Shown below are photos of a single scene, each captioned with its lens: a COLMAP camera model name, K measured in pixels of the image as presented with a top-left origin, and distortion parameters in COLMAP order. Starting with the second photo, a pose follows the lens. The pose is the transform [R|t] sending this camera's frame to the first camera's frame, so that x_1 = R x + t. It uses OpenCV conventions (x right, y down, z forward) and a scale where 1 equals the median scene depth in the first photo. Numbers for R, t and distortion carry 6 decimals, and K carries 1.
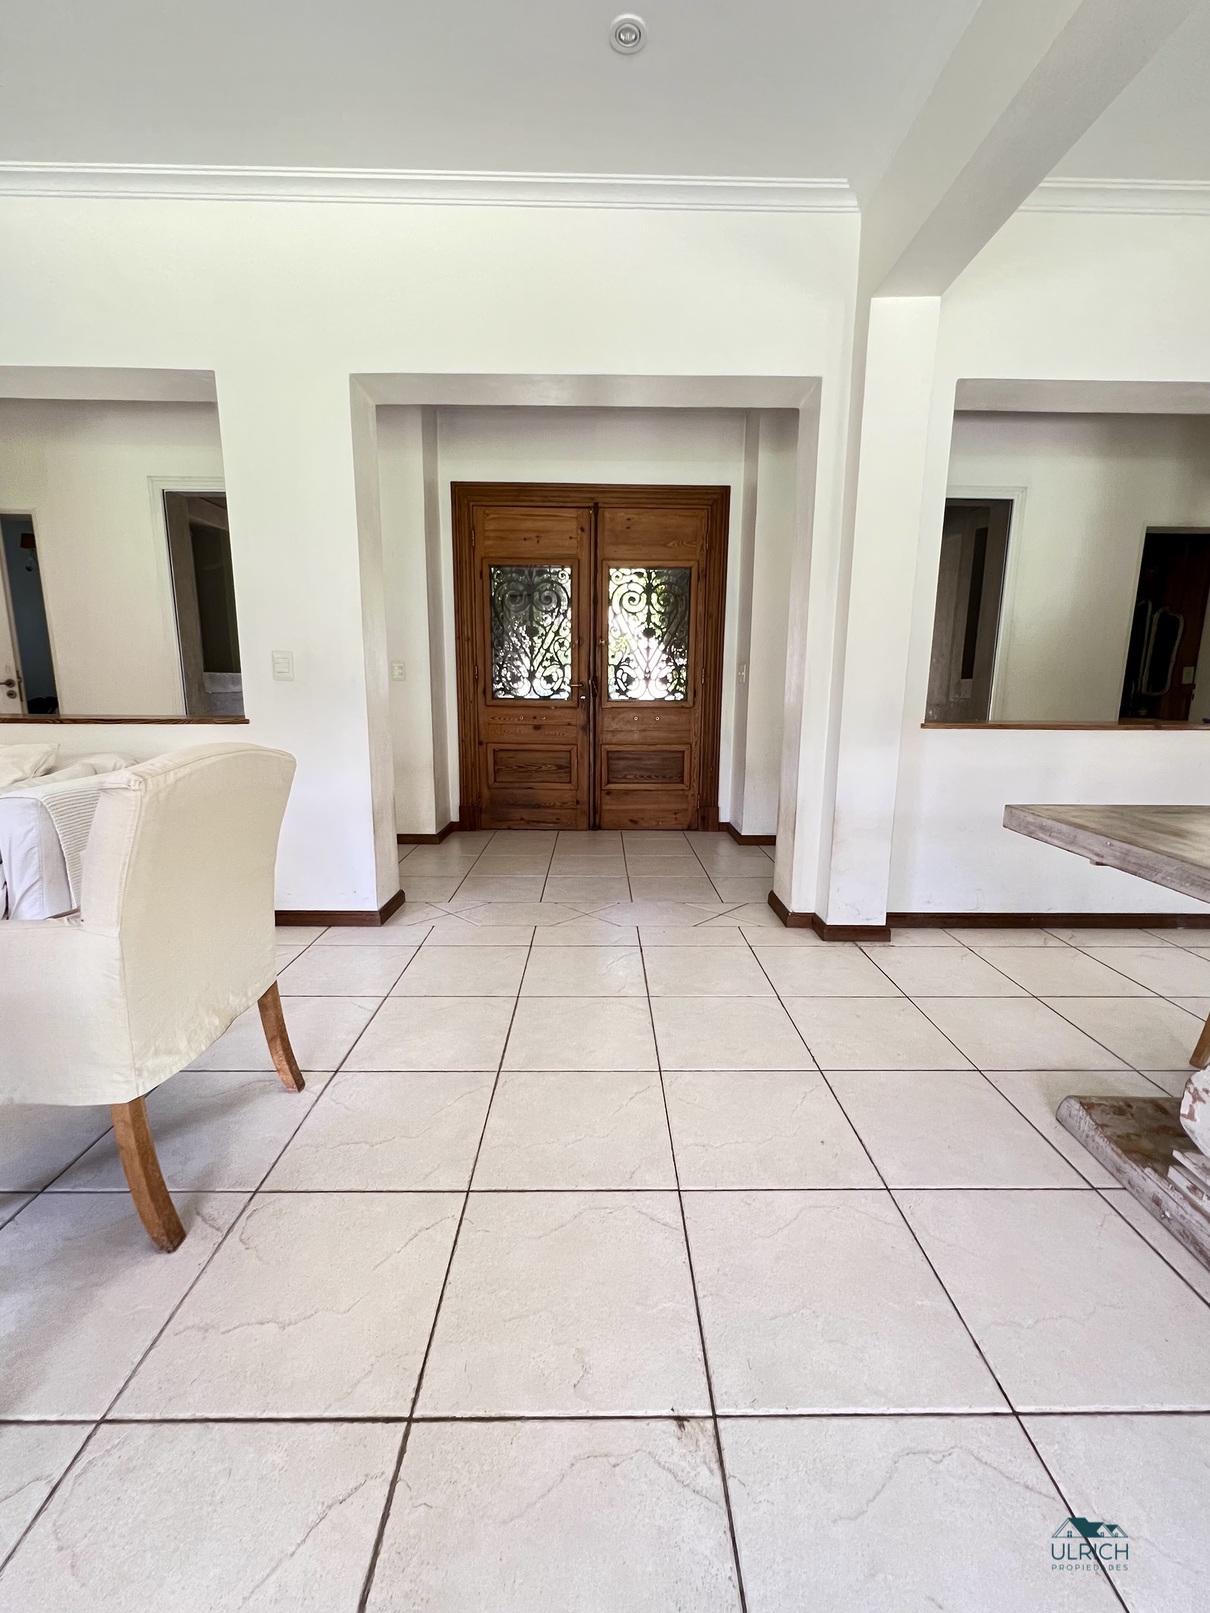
lens RADIAL K [[670.7, 0, 605.0], [0, 670.7, 806.5], [0, 0, 1]] dist [-0.001422, 0.000035]
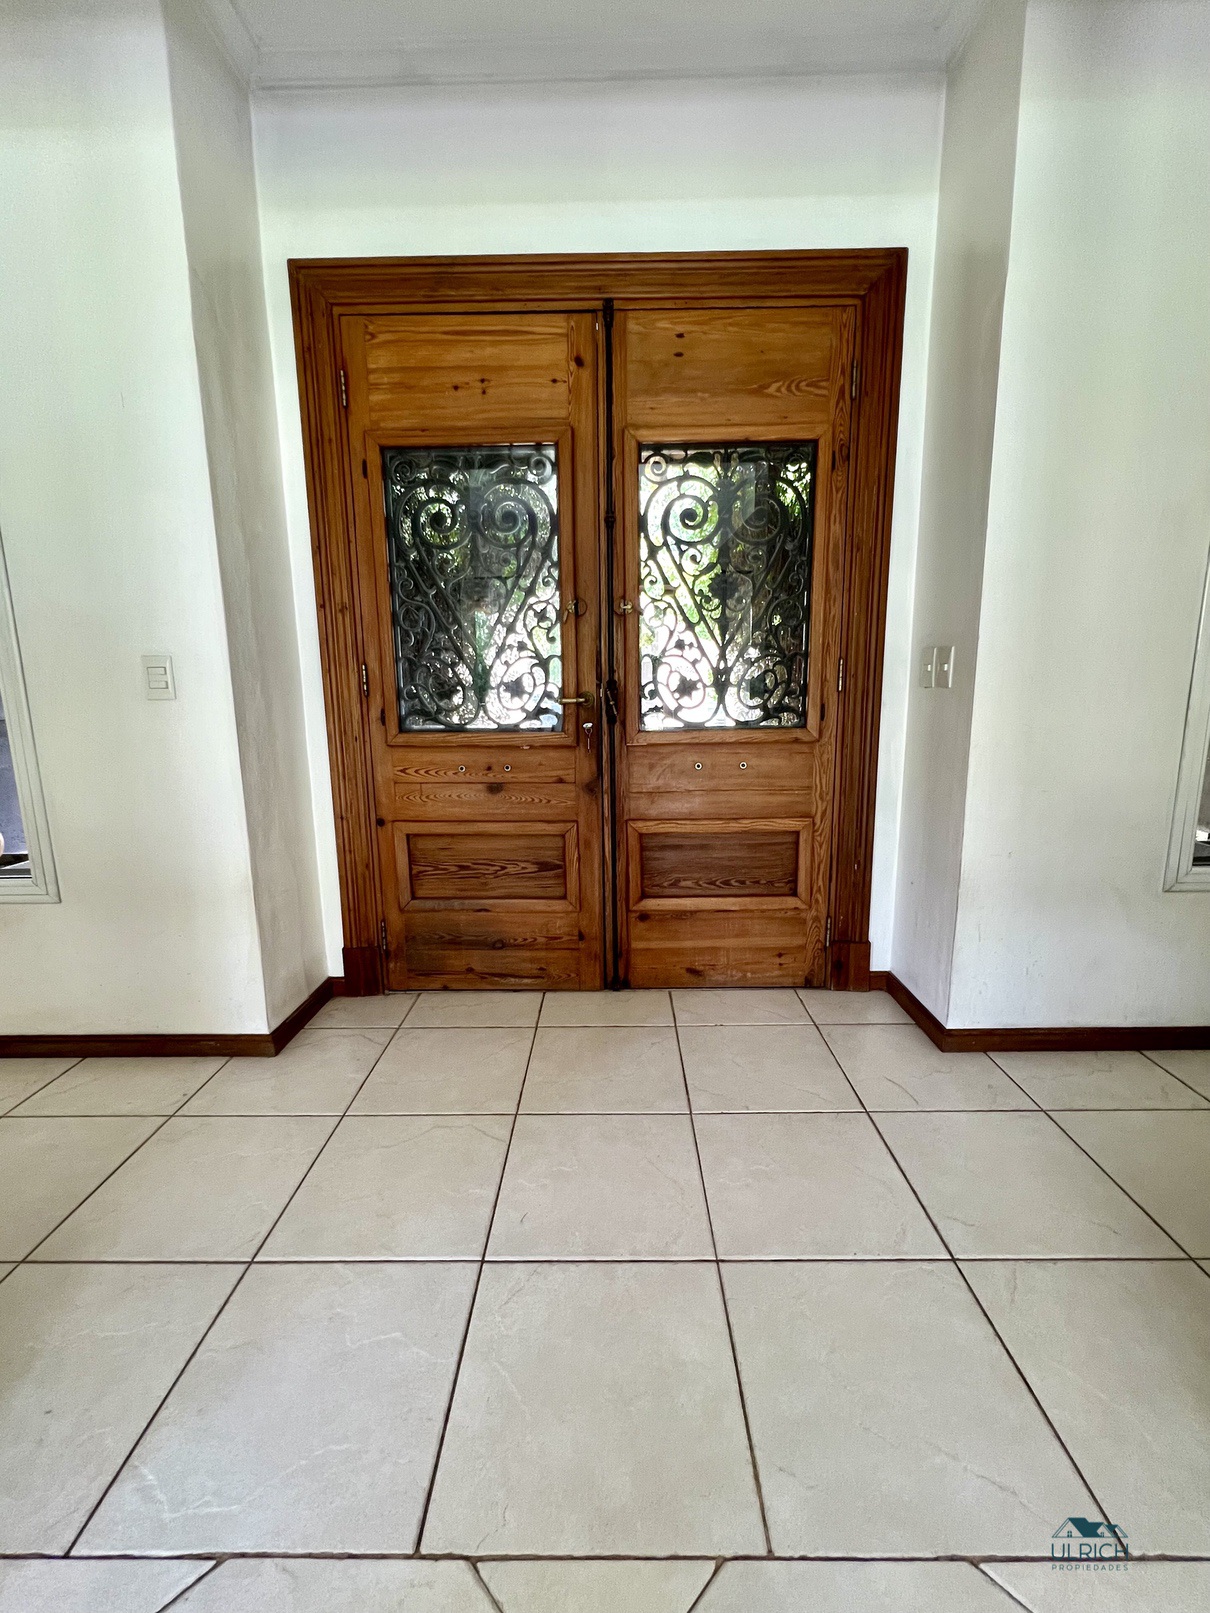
lens RADIAL K [[670.7, 0, 605.0], [0, 670.7, 806.5], [0, 0, 1]] dist [-0.001422, 0.000035]
pose [[0.999406, -0.016058, -0.030485, -0.006713], [0.015475, 0.999695, -0.019264, -0.095140], [0.030785, 0.018781, 0.999350, 0.523100]]
